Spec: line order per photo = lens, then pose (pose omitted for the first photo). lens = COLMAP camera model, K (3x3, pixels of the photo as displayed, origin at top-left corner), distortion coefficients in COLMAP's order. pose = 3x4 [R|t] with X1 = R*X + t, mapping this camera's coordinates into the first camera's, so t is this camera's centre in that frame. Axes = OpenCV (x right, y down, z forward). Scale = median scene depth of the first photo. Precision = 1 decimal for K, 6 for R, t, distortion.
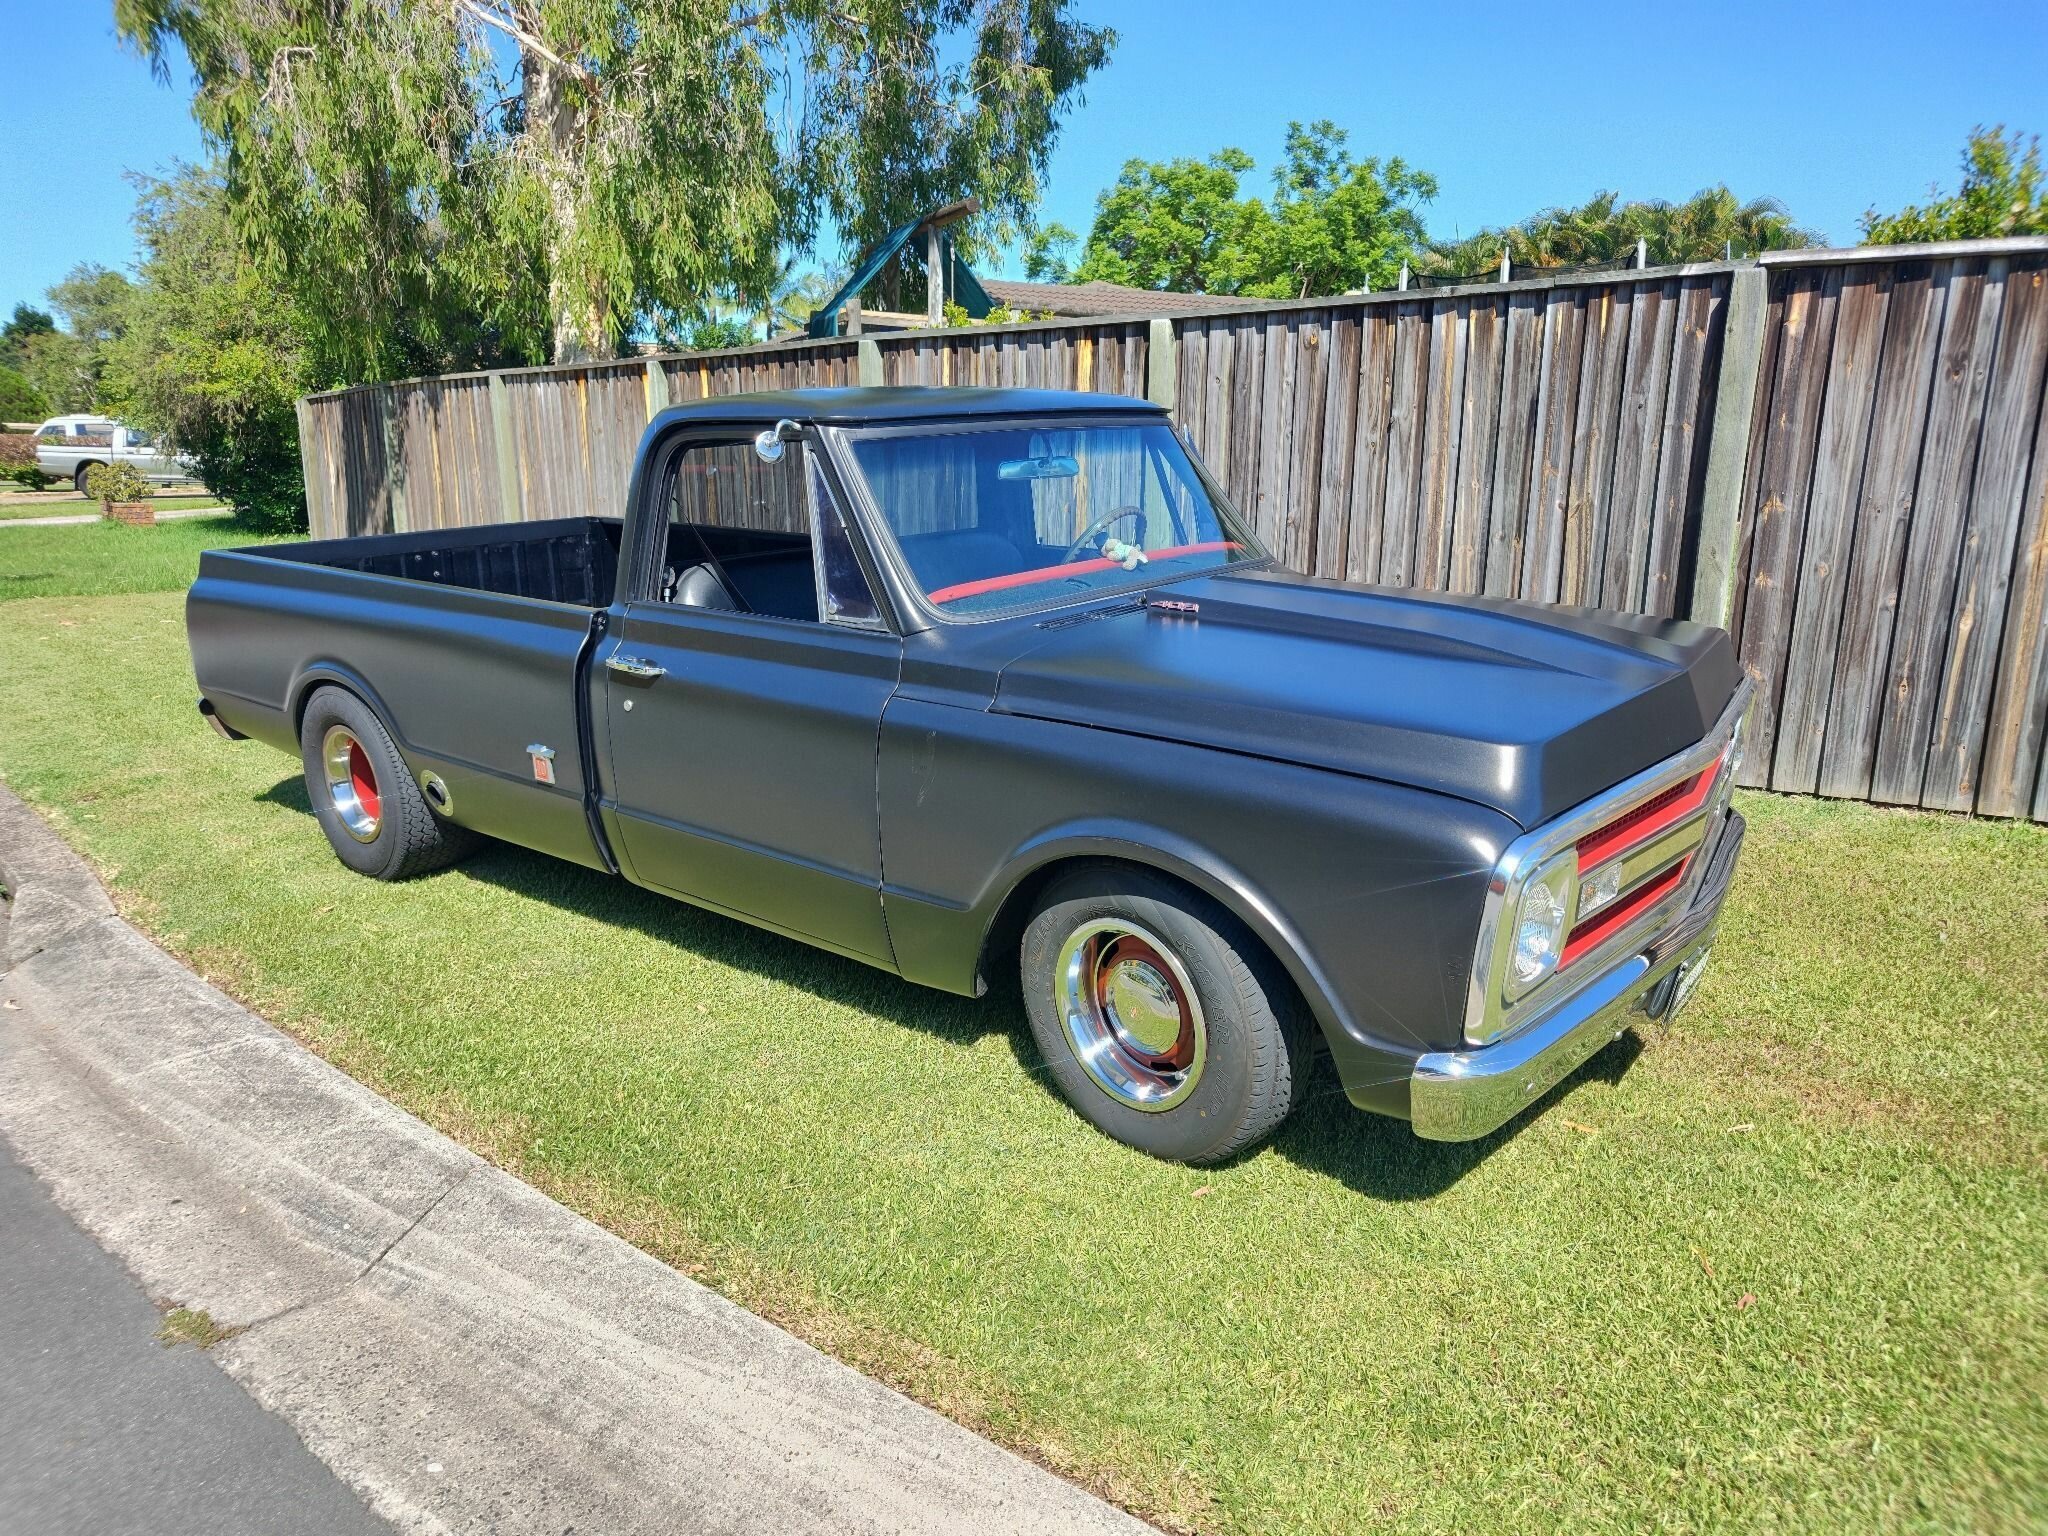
lens RADIAL K [[1359.9, 0, 1027.0], [0, 1359.9, 758.1], [0, 0, 1]] dist [0.000235, 0.024530]
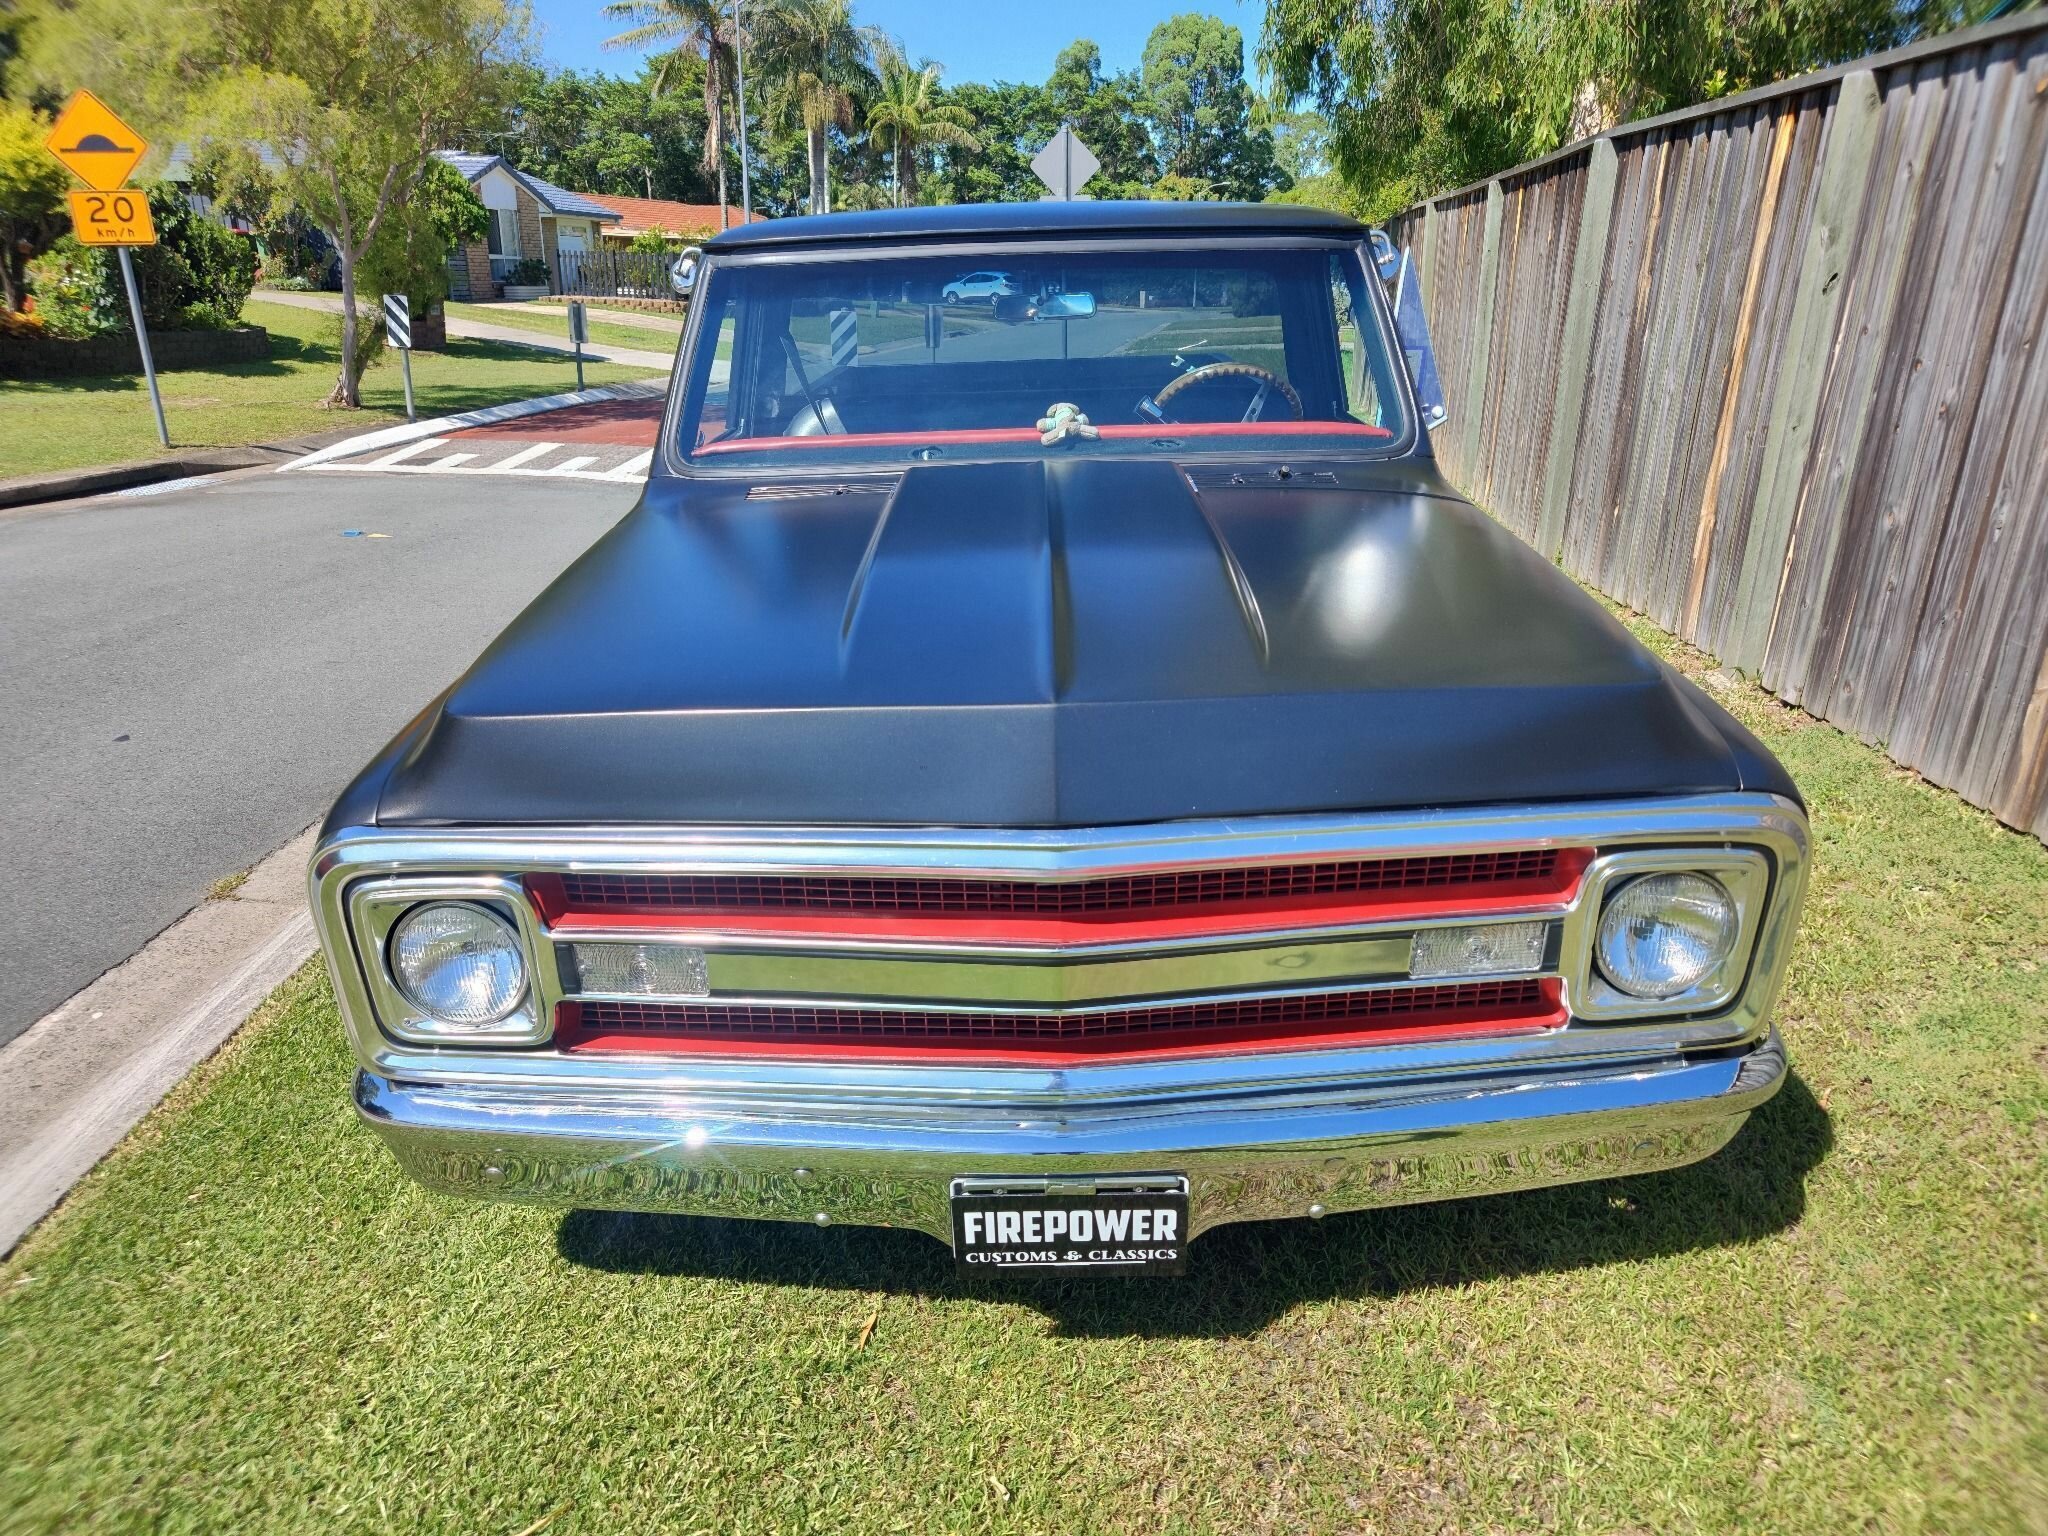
lens RADIAL K [[1350.9, 0, 1026.5], [0, 1350.9, 756.2], [0, 0, 1]] dist [0.020293, 0.007181]
pose [[0.620794, 0.266345, -0.737343, 0.441381], [-0.182220, 0.963784, 0.194723, -0.073843], [0.762502, 0.013476, 0.646845, 0.316965]]
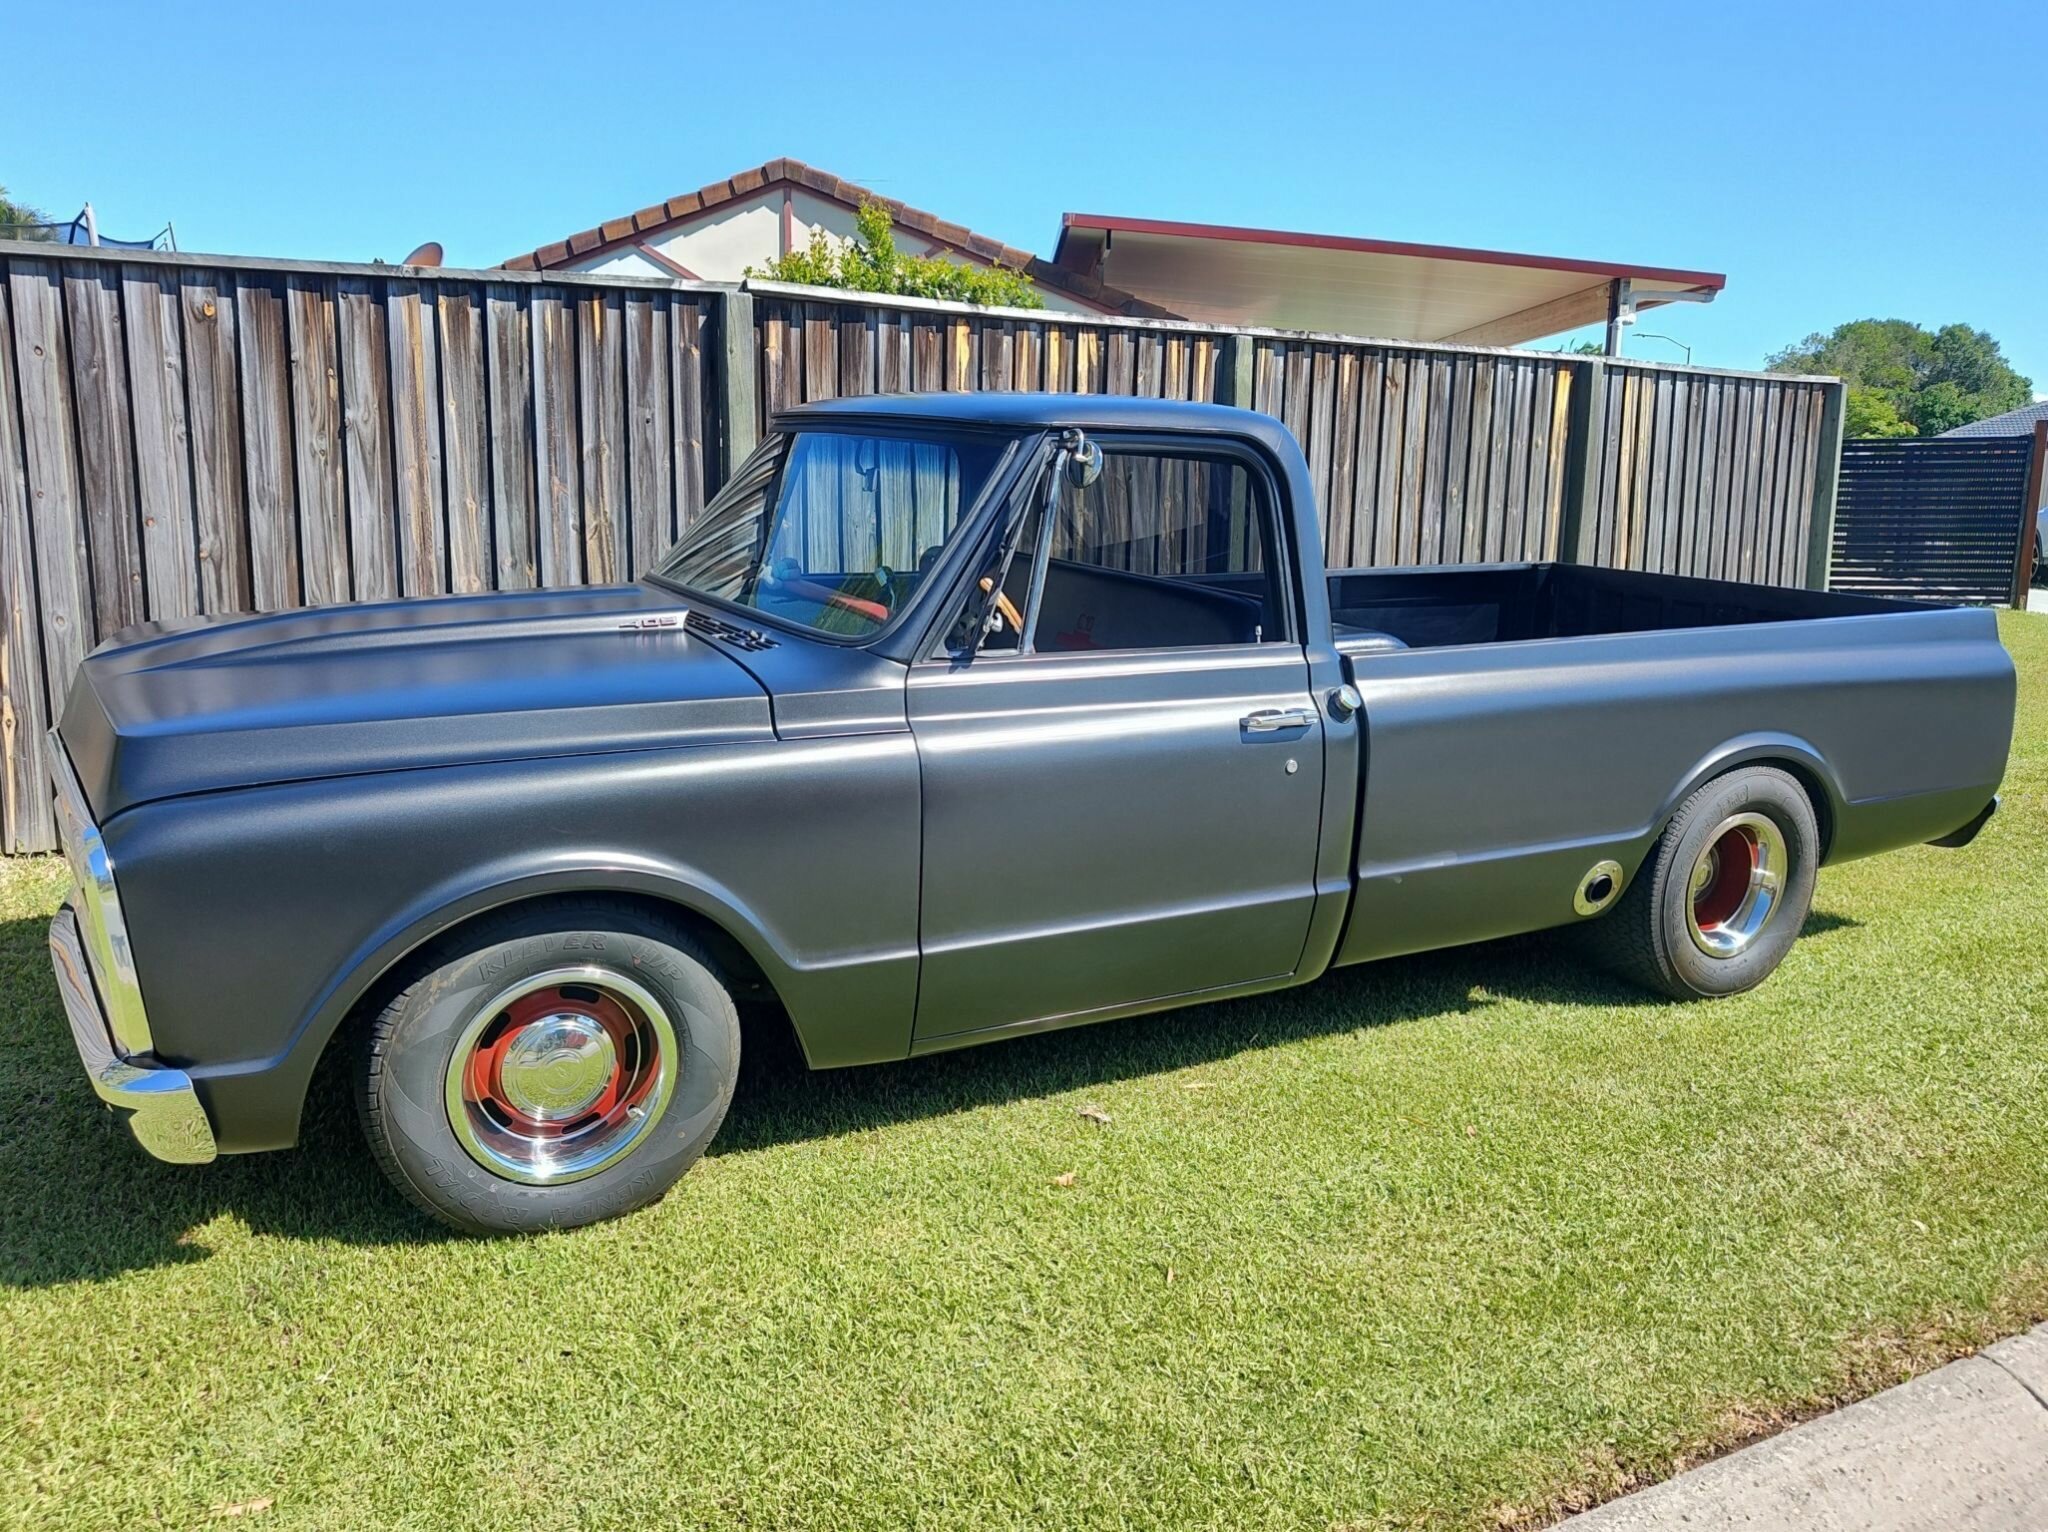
lens RADIAL K [[1551.6, 0, 980.7], [0, 1551.6, 755.6], [0, 0, 1]] dist [0.061338, -0.104824]
pose [[0.461495, -0.150797, 0.874233, -0.370346], [0.182446, 0.980516, 0.072820, -0.056932], [-0.868180, 0.125894, 0.480015, 0.263633]]
